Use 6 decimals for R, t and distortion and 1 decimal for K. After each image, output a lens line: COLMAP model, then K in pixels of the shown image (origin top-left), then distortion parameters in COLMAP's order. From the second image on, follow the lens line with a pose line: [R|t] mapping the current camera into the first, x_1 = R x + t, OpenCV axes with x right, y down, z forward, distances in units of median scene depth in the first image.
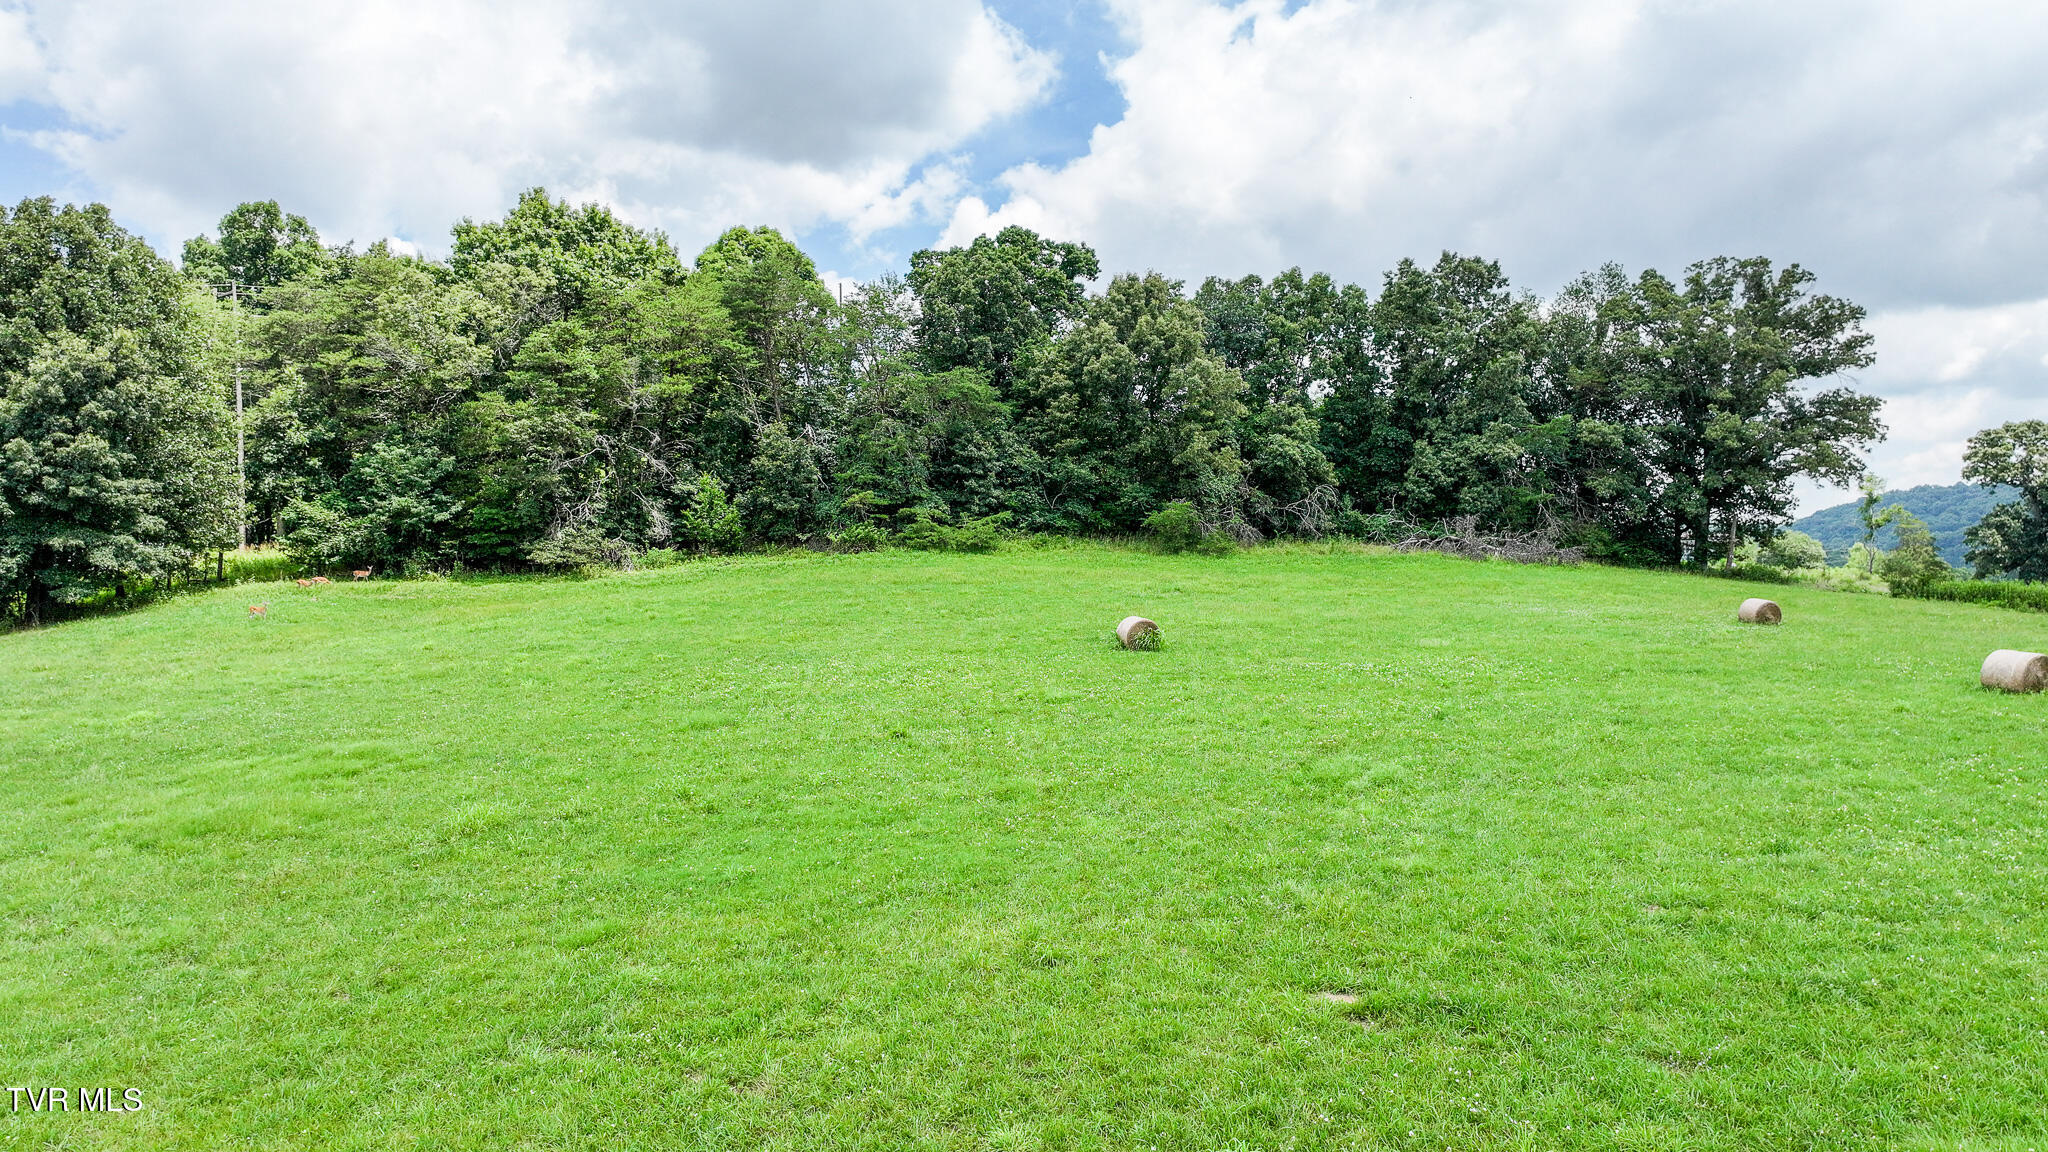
lens RADIAL K [[1413.6, 0, 1032.4], [0, 1413.6, 572.4], [0, 0, 1]] dist [-0.001777, -0.006513]
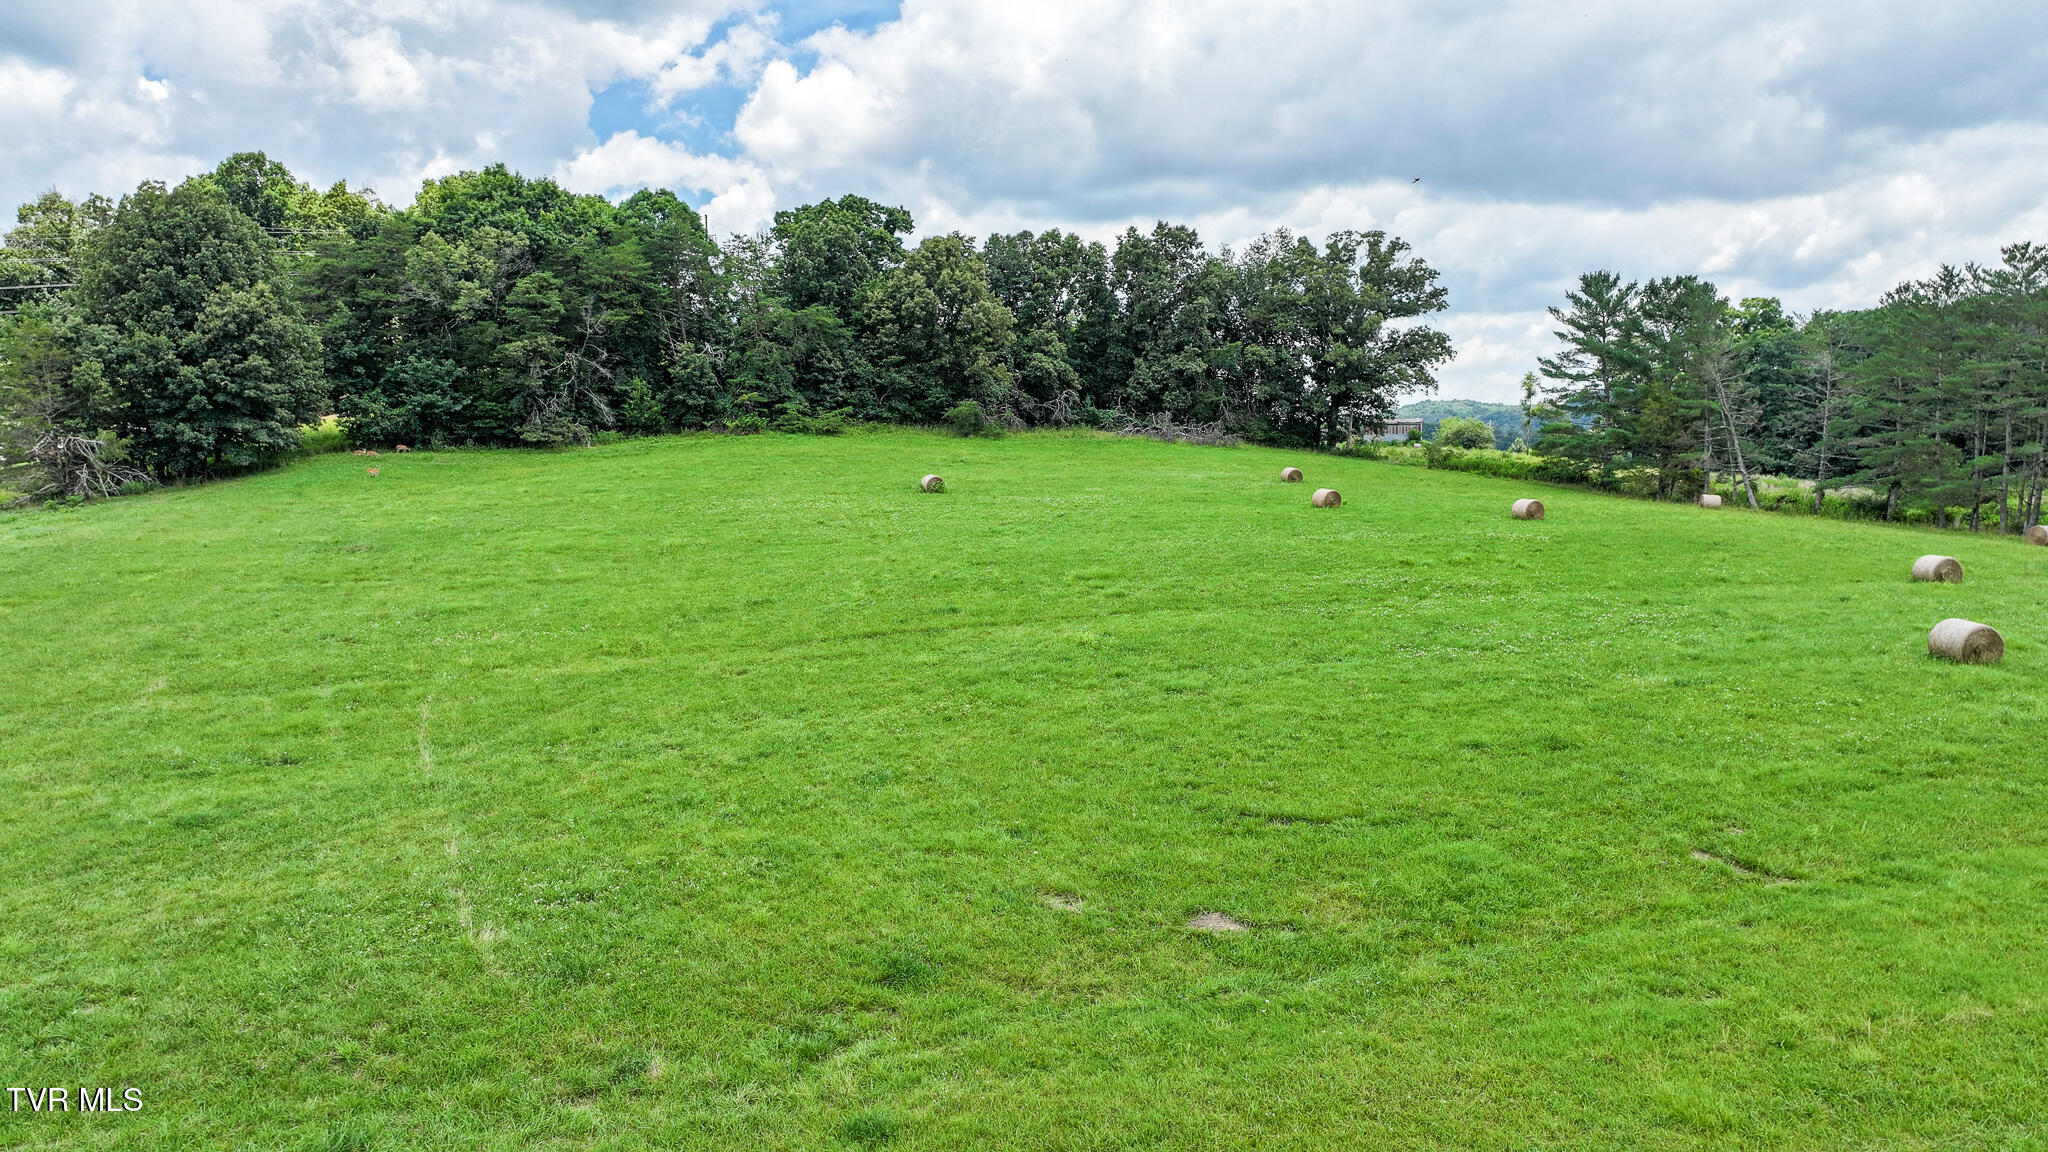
lens RADIAL K [[1413.6, 0, 1029.3], [0, 1413.6, 565.7], [0, 0, 1]] dist [-0.001777, -0.006513]
pose [[0.991385, -0.004455, 0.130908, -0.024179], [-0.006504, 0.996514, 0.083167, -0.002310], [-0.130822, -0.083302, 0.987900, -0.435313]]
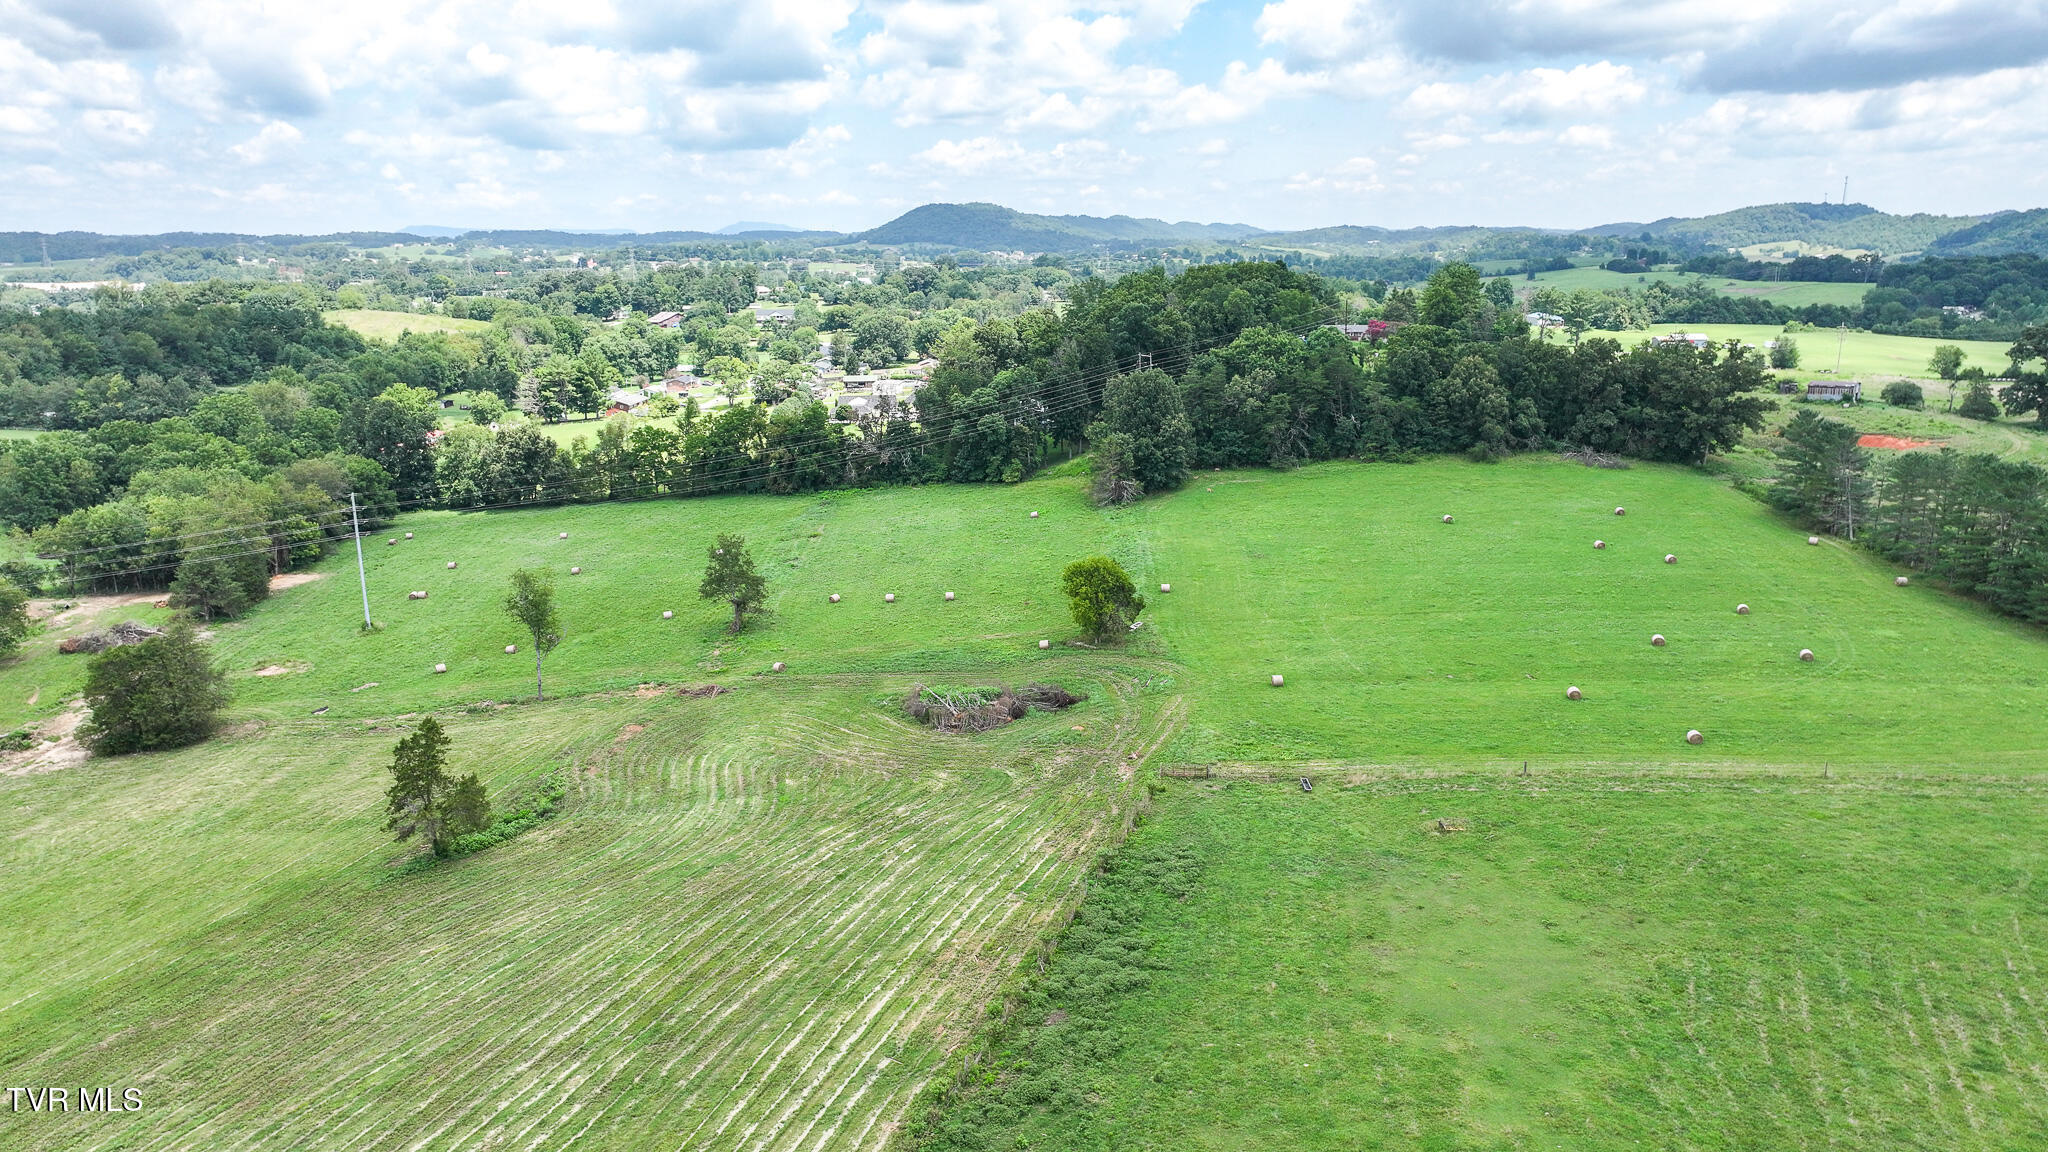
lens RADIAL K [[1413.6, 0, 1023.2], [0, 1413.6, 571.9], [0, 0, 1]] dist [-0.001777, -0.006513]
pose [[0.962131, 0.053859, -0.267212, -0.010803], [0.011735, 0.971193, 0.238004, -0.477224], [0.272333, -0.232127, 0.933783, -1.963262]]
